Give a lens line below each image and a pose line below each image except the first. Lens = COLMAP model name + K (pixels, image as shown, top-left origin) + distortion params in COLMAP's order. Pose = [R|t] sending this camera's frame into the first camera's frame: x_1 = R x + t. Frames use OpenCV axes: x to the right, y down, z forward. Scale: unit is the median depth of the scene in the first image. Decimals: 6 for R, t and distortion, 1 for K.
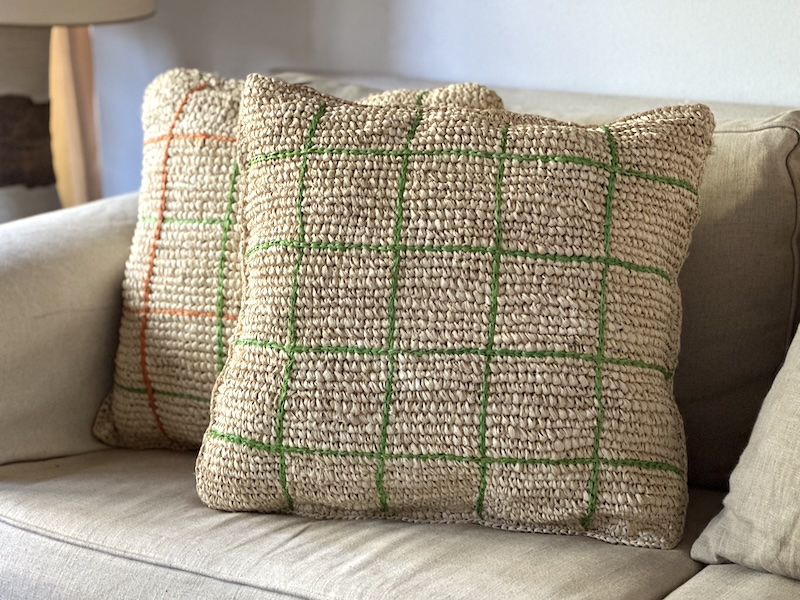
lens RADIAL K [[1814.9, 0, 429.4], [0, 1814.9, 255.3], [0, 0, 1]] dist [-0.107239, 2.877046]
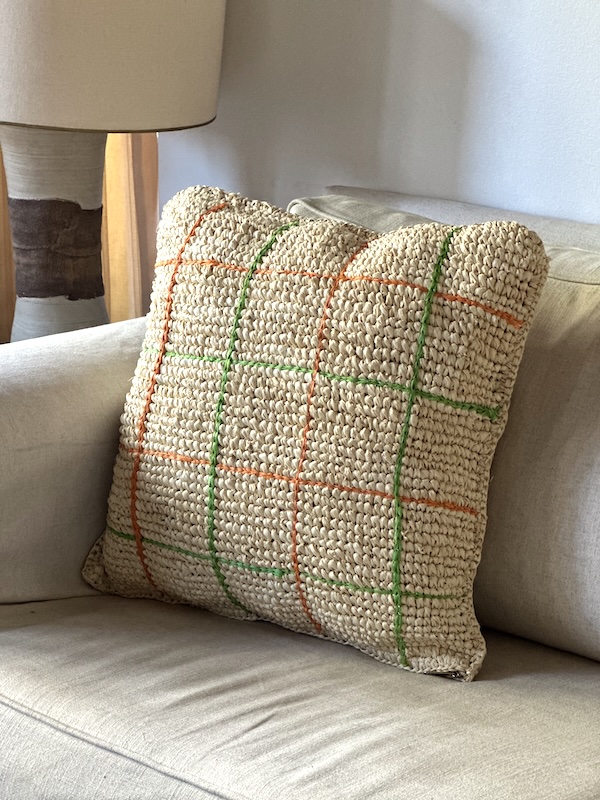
lens RADIAL K [[1770.7, 0, 322.2], [0, 1770.7, 427.6], [0, 0, 1]] dist [-0.015212, 2.160792]
pose [[0.986488, 0.073528, -0.146409, 0.072037], [-0.067232, 0.996606, 0.047504, -0.033204], [0.149404, -0.037019, 0.988083, 0.151112]]
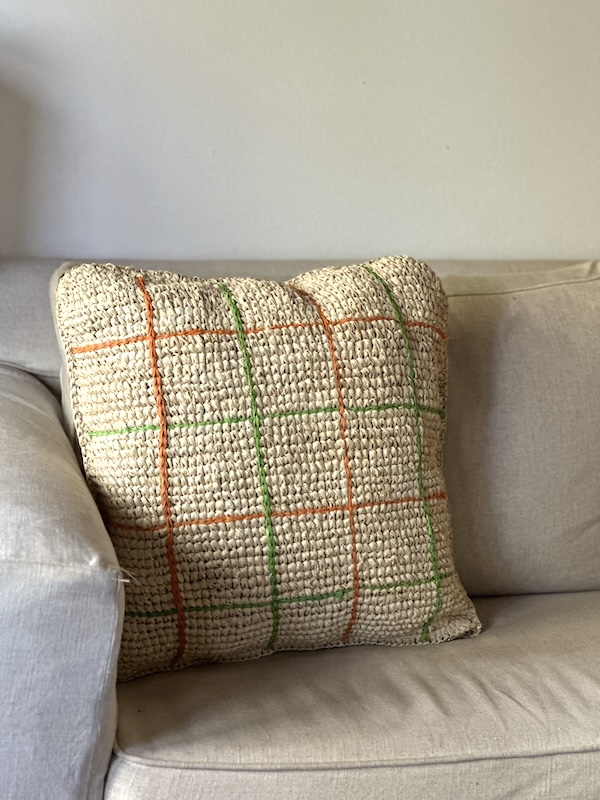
lens RADIAL K [[1760.2, 0, 297.6], [0, 1760.2, 399.3], [0, 0, 1]] dist [0.047467, 0.791614]
pose [[0.727815, -0.126831, 0.673943, -0.794864], [0.124149, 0.990879, 0.052403, -0.081254], [-0.674442, 0.045529, 0.736922, 0.327900]]
